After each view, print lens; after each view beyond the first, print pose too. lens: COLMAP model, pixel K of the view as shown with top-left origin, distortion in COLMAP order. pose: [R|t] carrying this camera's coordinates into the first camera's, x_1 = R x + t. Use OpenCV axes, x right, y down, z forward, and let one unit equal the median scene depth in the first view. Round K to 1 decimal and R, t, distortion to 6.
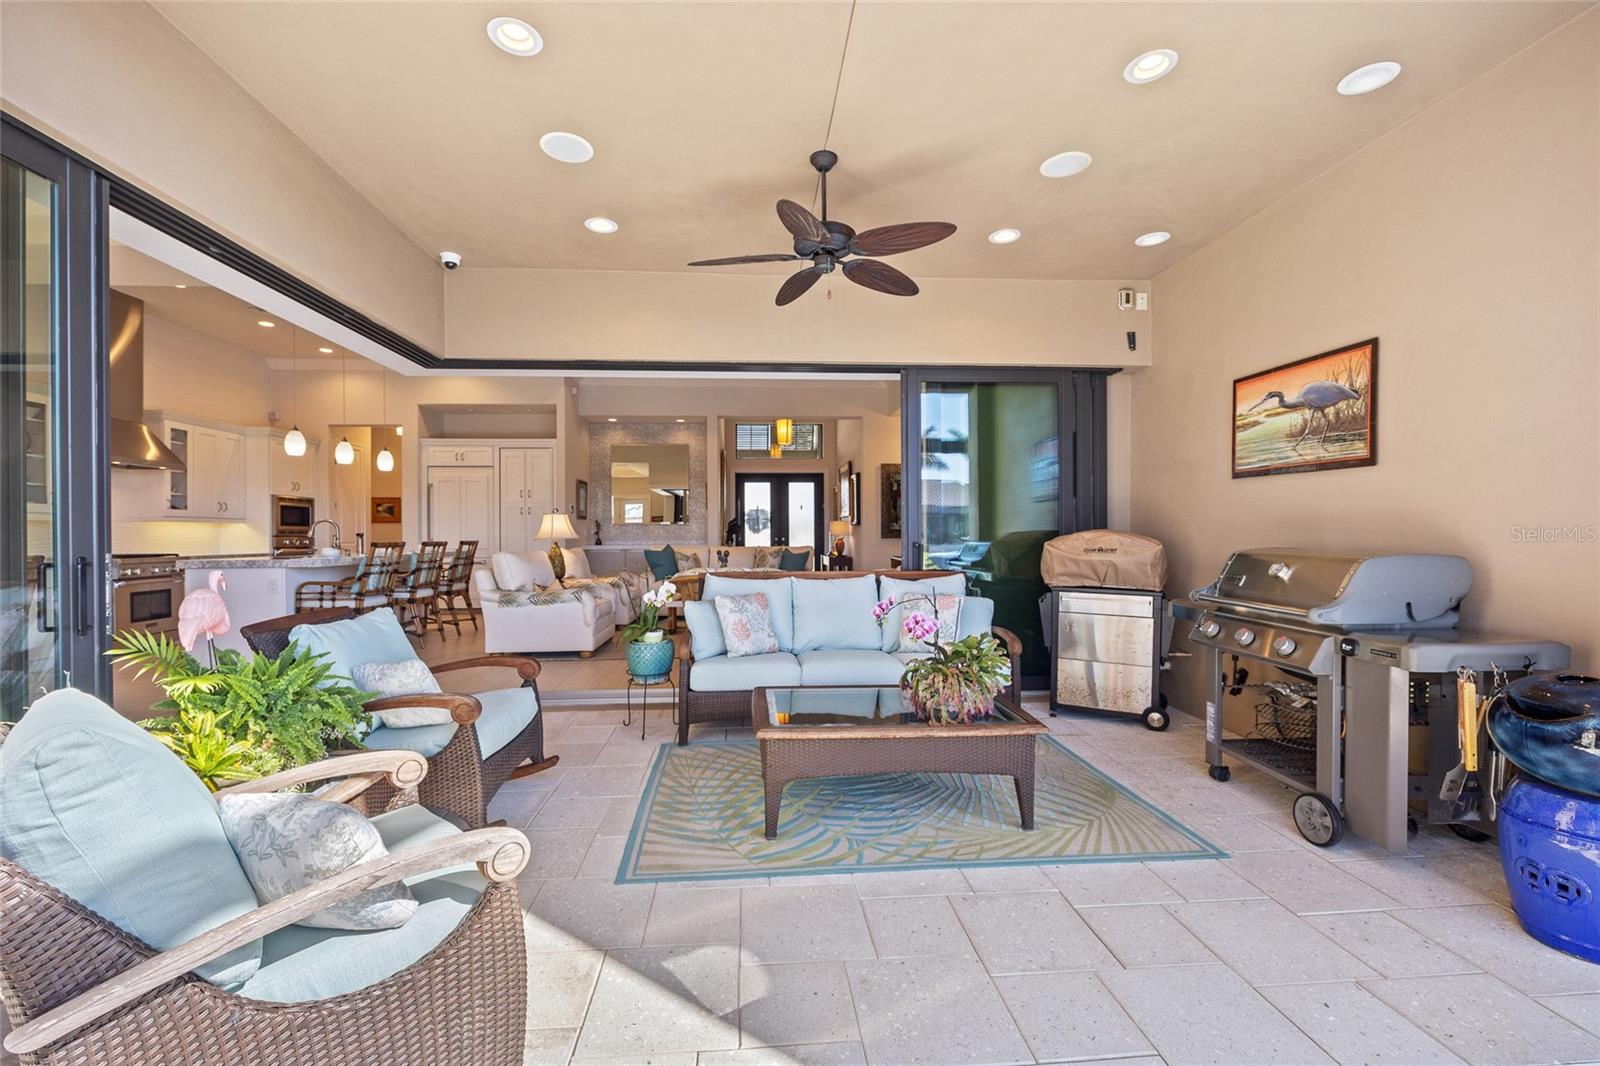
lens RADIAL K [[647.1, 0, 792.3], [0, 647.1, 534.6], [0, 0, 1]] dist [-0.004648, 0.000263]
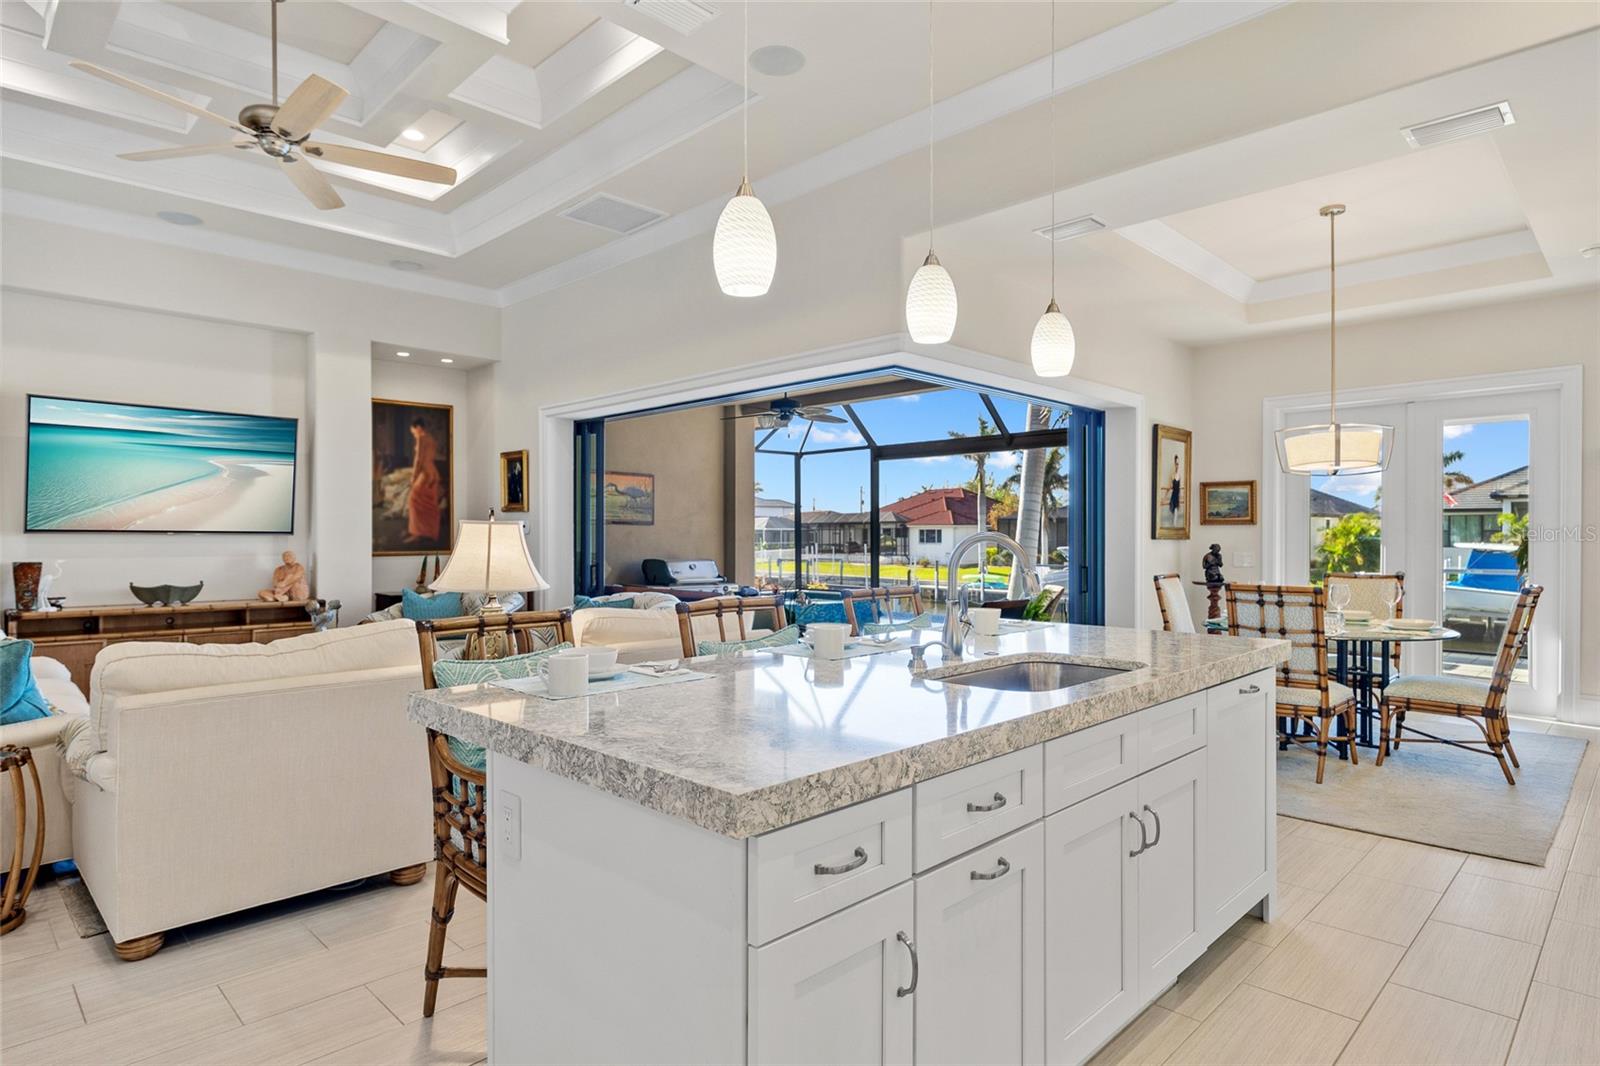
lens RADIAL K [[883.9, 0, 805.4], [0, 883.9, 538.3], [0, 0, 1]] dist [0.011342, -0.002733]
pose [[-0.660697, 0.002778, 0.750647, -1.568797], [0.008419, 0.999958, 0.003710, -0.045137], [-0.750605, 0.008771, -0.660693, 2.116412]]
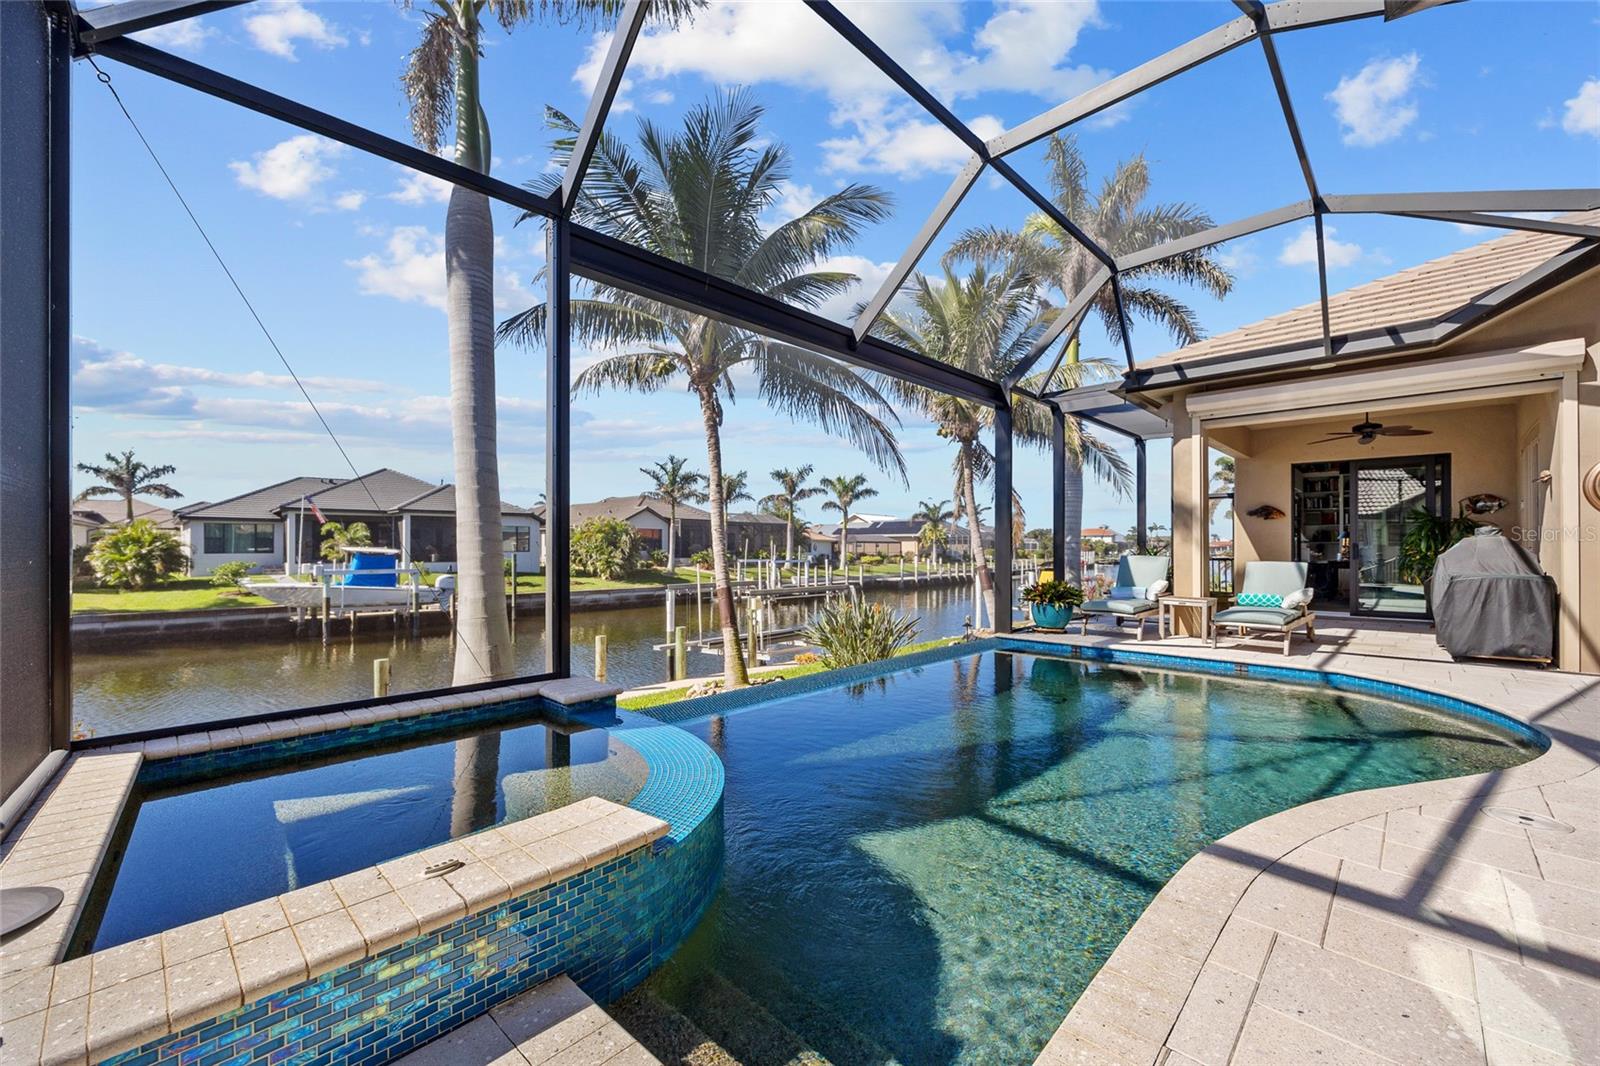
lens RADIAL K [[647.1, 0, 800.3], [0, 647.1, 545.6], [0, 0, 1]] dist [-0.004648, 0.000263]
pose [[-0.743750, 0.004502, -0.668443, 1.779928], [0.000051, 0.999978, 0.006677, 0.022686], [0.668458, 0.004932, -0.743734, 0.036378]]
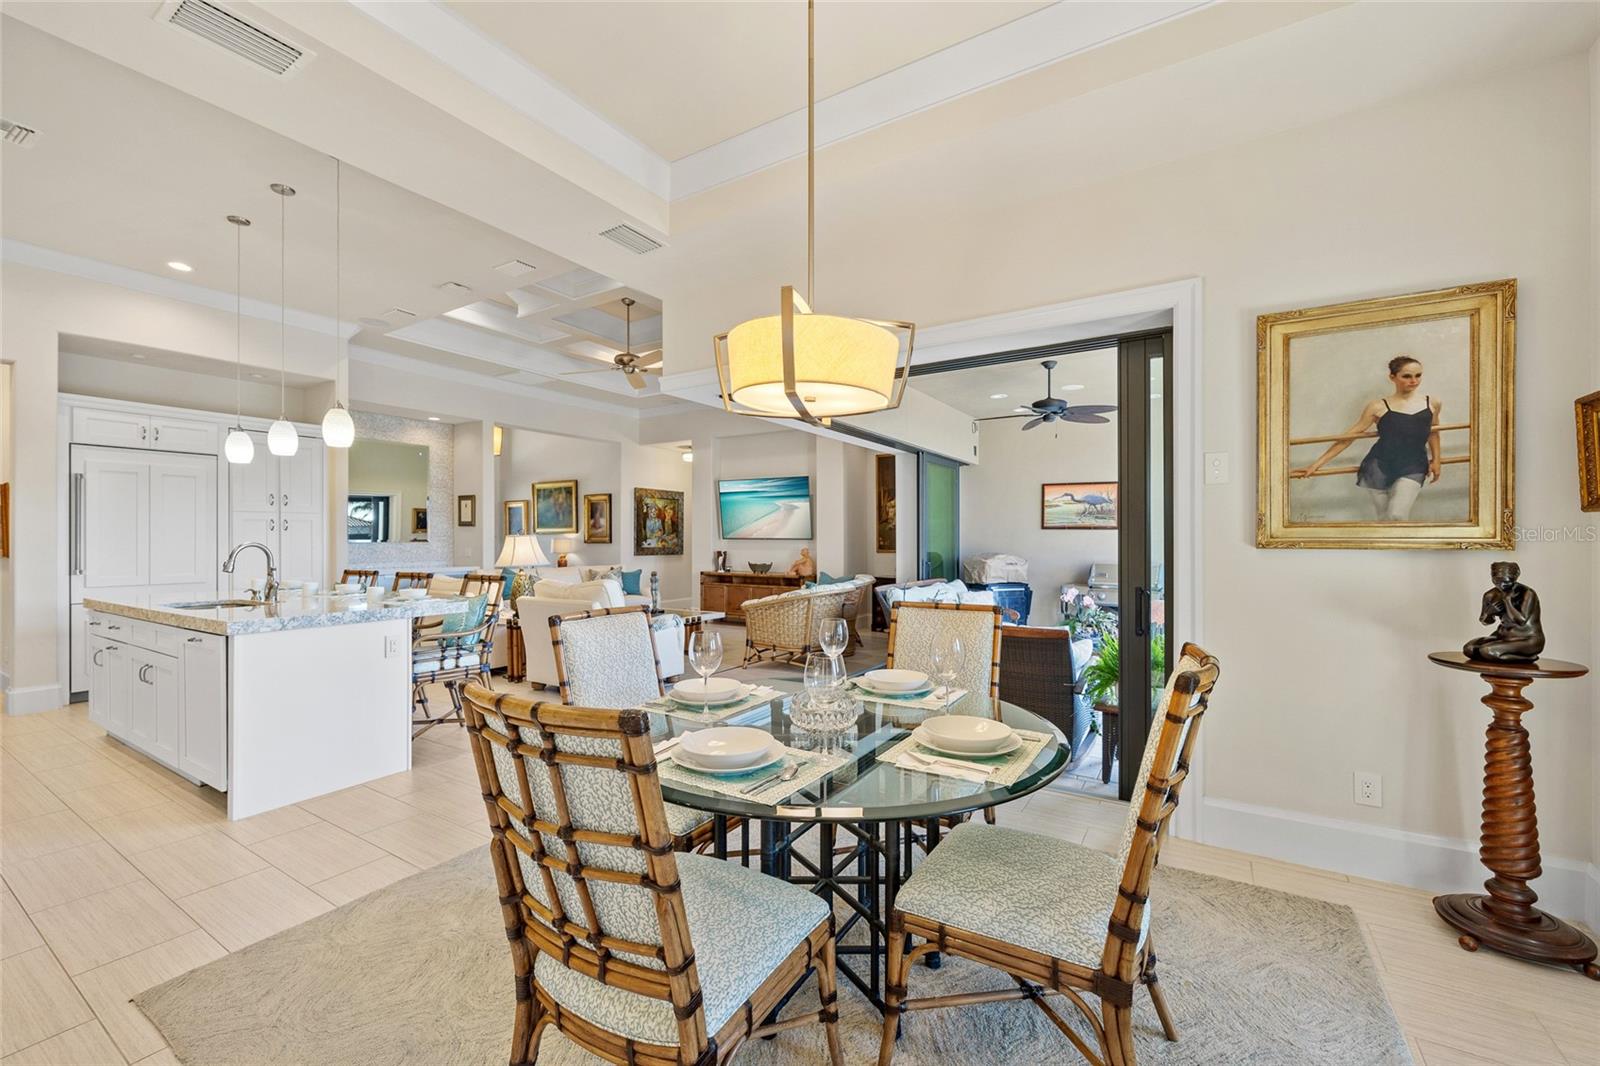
lens RADIAL K [[647.1, 0, 779.3], [0, 647.1, 535.9], [0, 0, 1]] dist [-0.004648, 0.000263]
pose [[0.608240, 0.010736, 0.793681, -1.502297], [0.001210, 0.999895, -0.014452, -0.033675], [-0.793752, 0.009751, 0.608163, 0.366860]]
